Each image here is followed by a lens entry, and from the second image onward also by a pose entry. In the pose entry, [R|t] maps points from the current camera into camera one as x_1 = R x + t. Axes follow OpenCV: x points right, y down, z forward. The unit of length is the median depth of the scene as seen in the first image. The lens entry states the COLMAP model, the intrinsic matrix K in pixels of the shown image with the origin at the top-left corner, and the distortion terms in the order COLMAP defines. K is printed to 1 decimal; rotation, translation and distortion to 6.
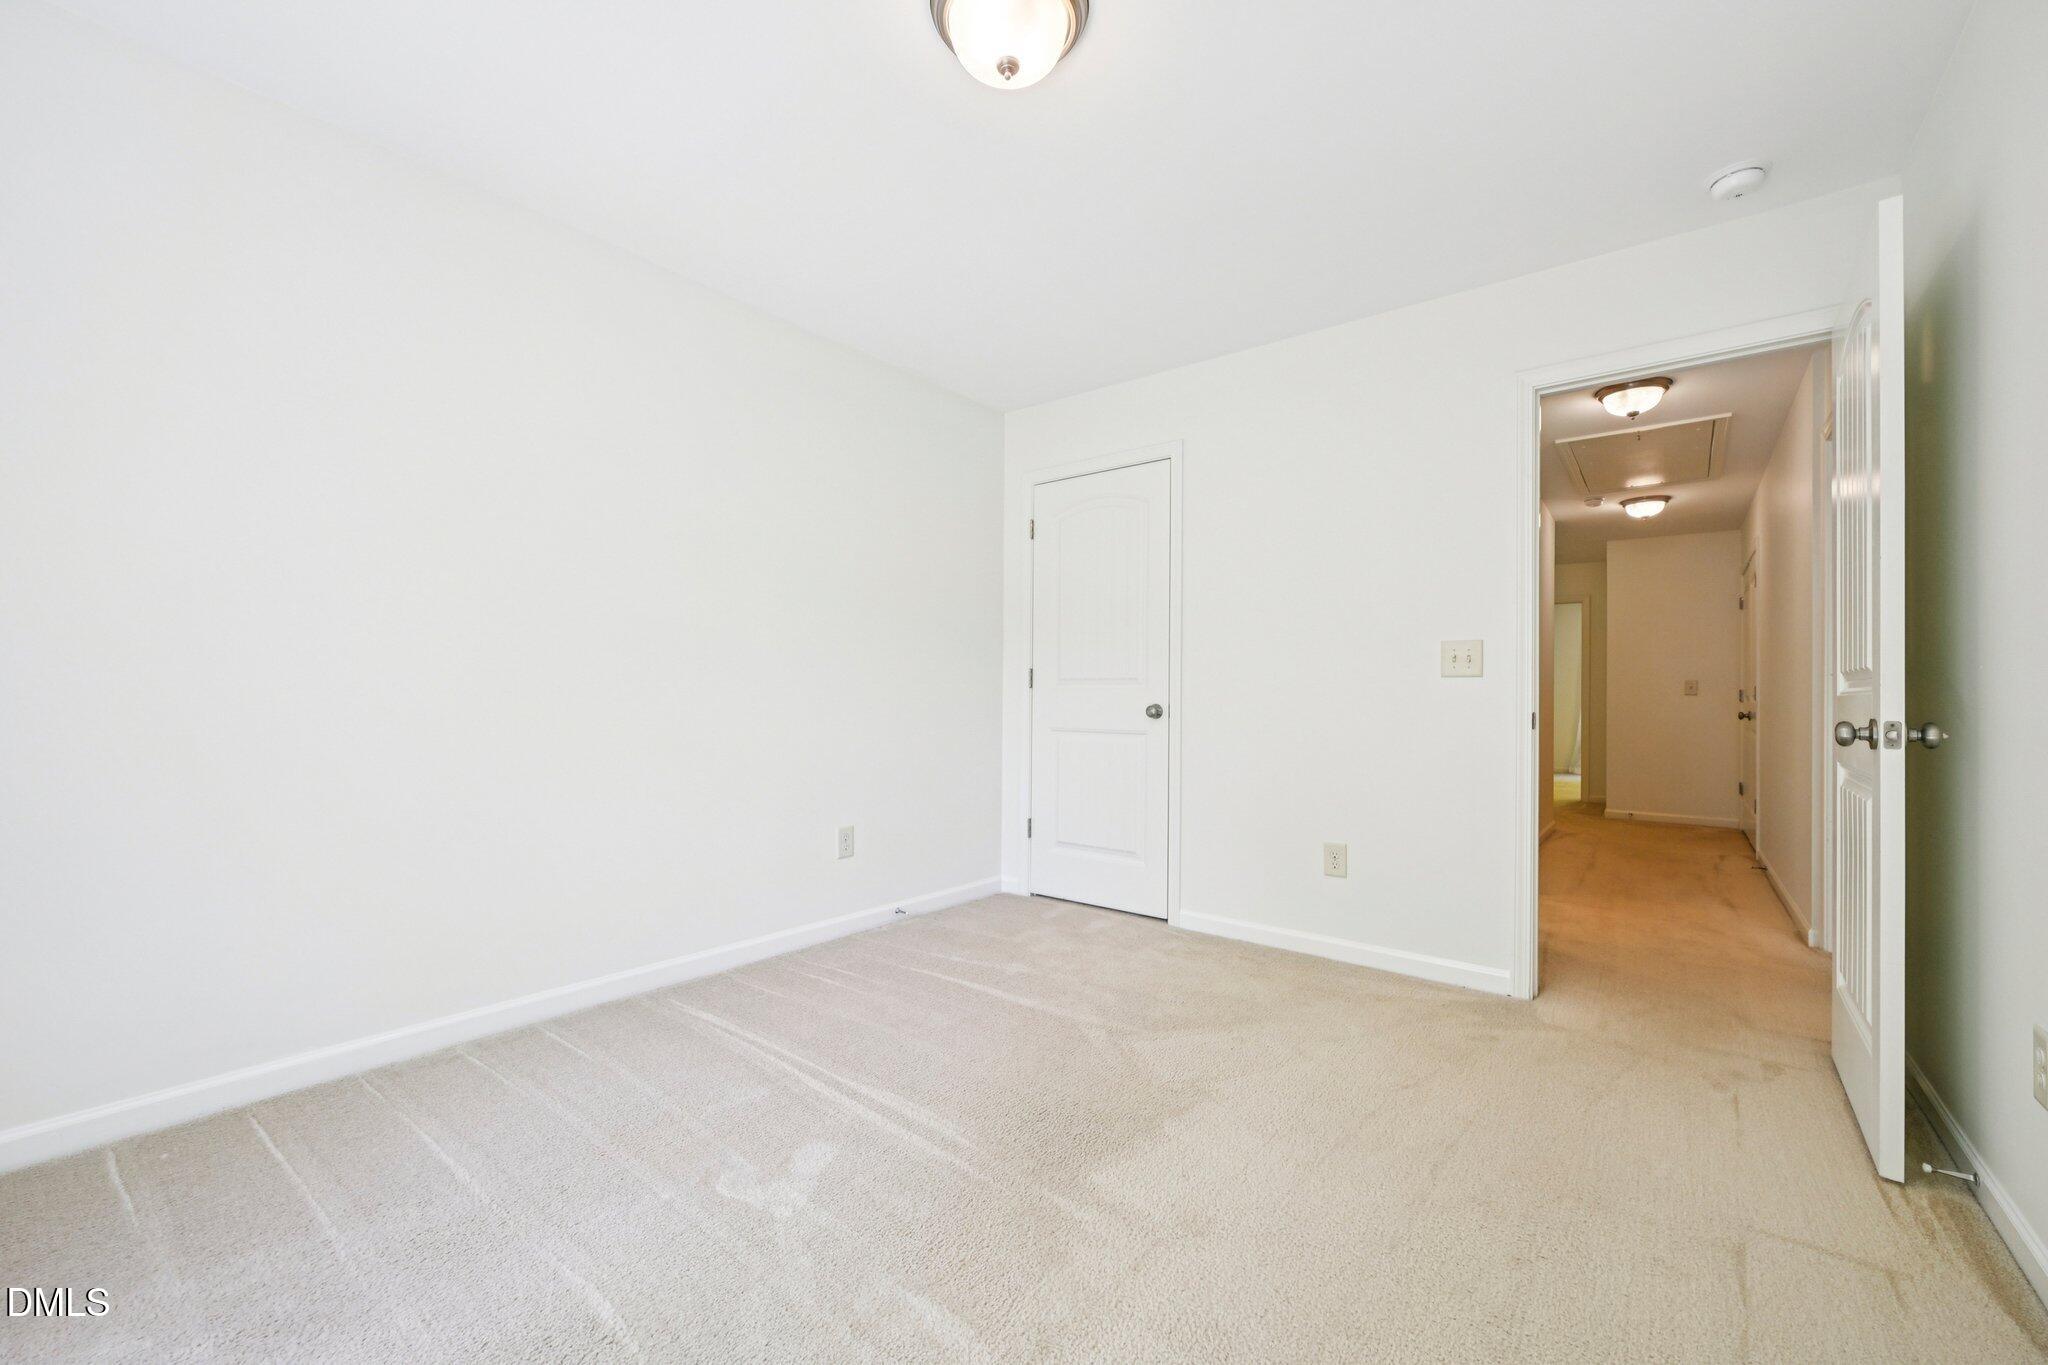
lens RADIAL K [[823.1, 0, 1024.0], [0, 823.1, 682.5], [0, 0, 1]] dist [-0.015189, -0.000097]
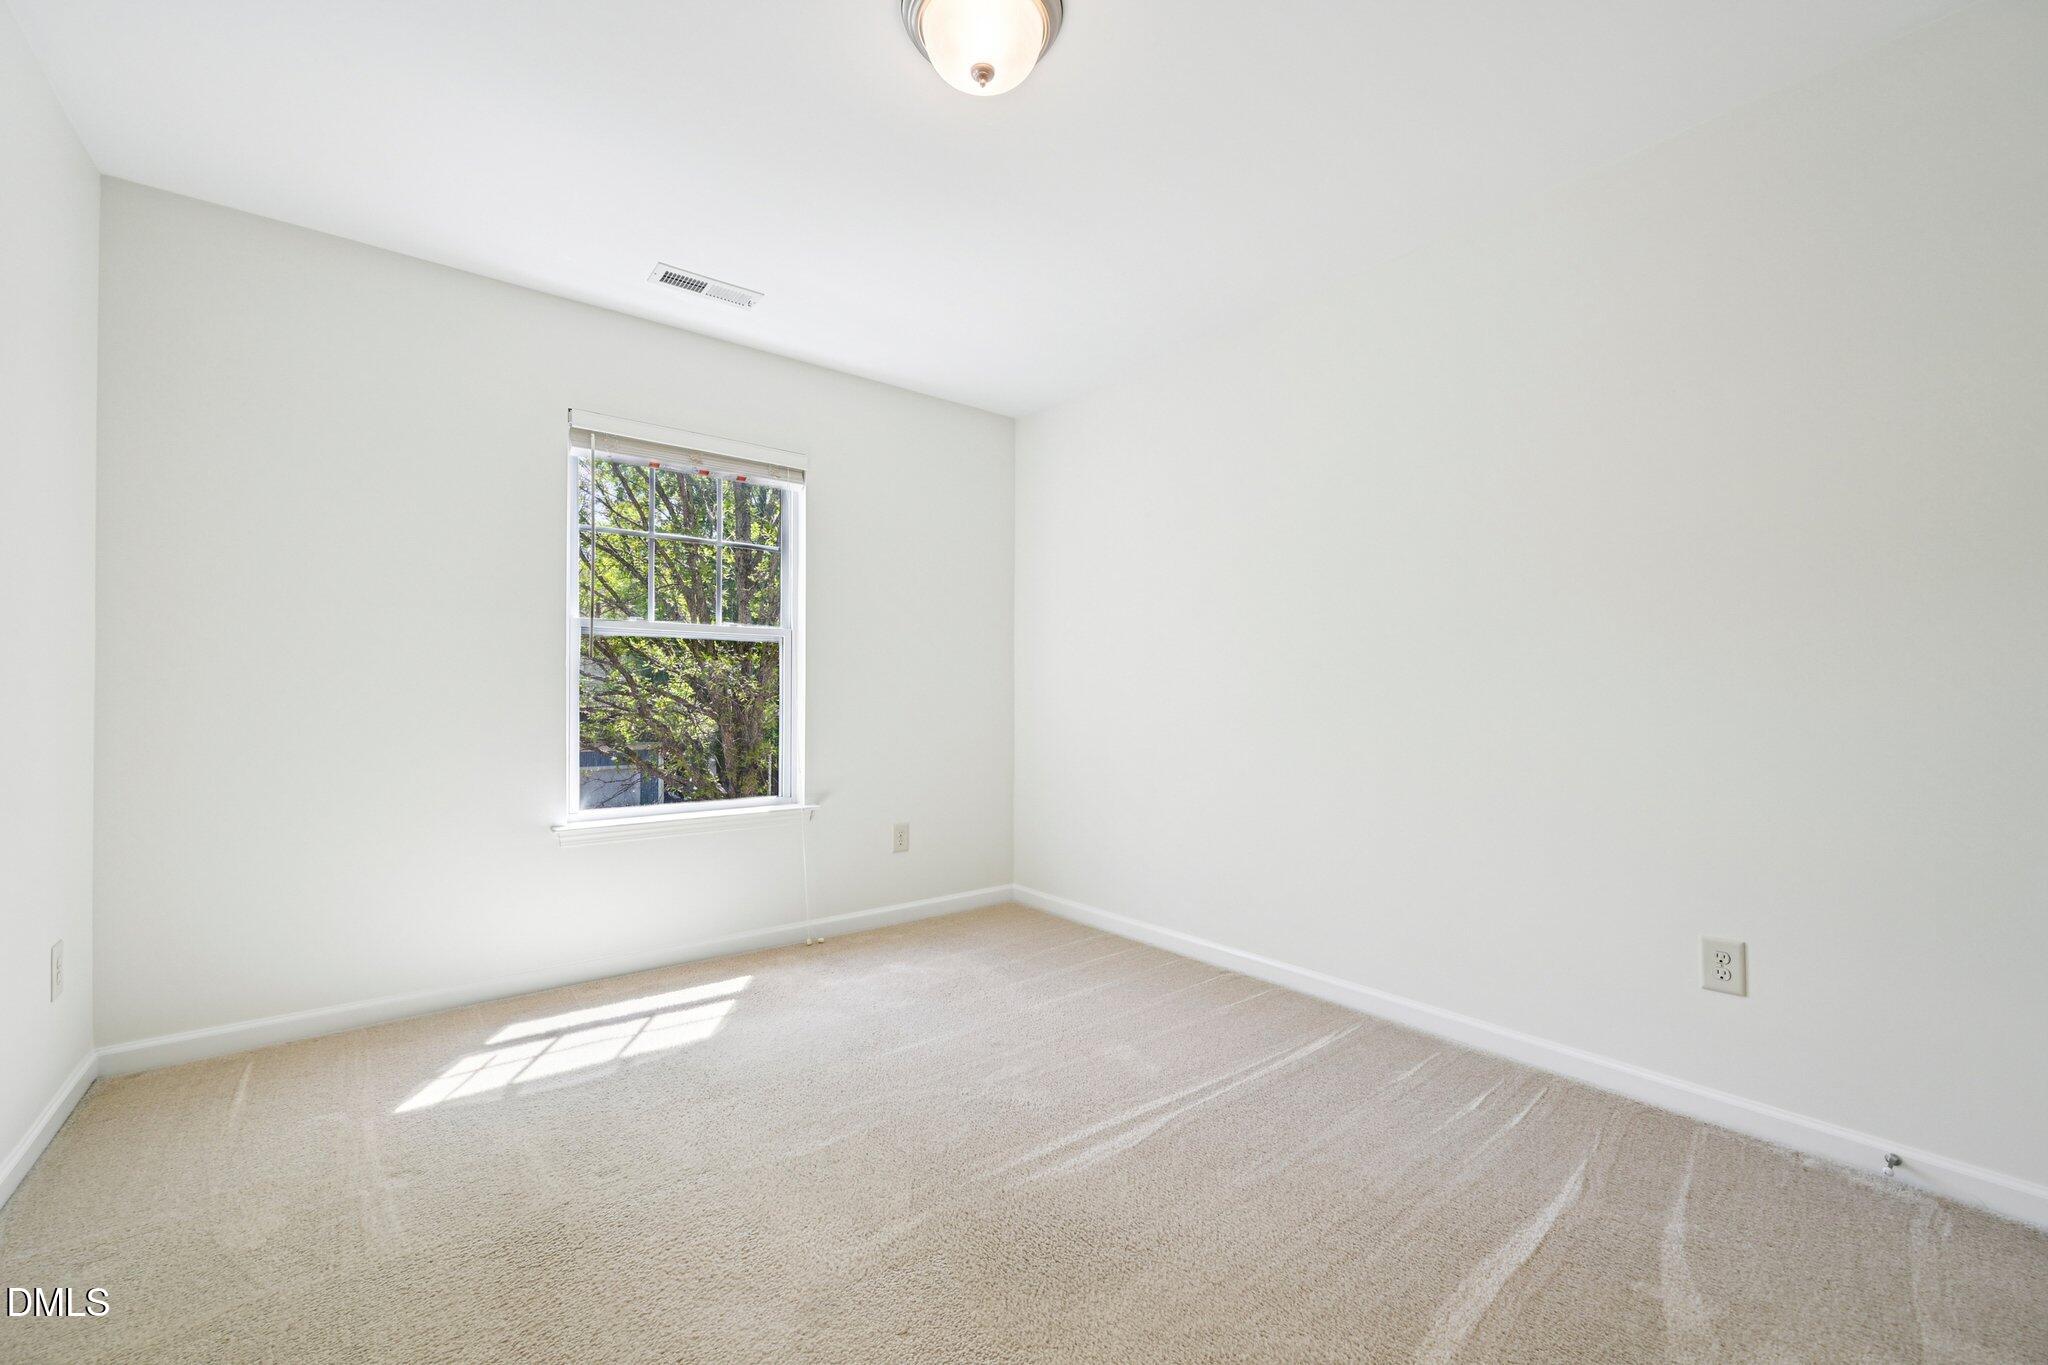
lens RADIAL K [[823.1, 0, 1024.0], [0, 823.1, 682.5], [0, 0, 1]] dist [-0.015189, -0.000097]
pose [[-0.232353, -0.036521, -0.971946, 0.557946], [-0.002401, 0.999313, -0.036975, 0.021849], [0.972629, -0.006258, -0.232281, 0.795228]]
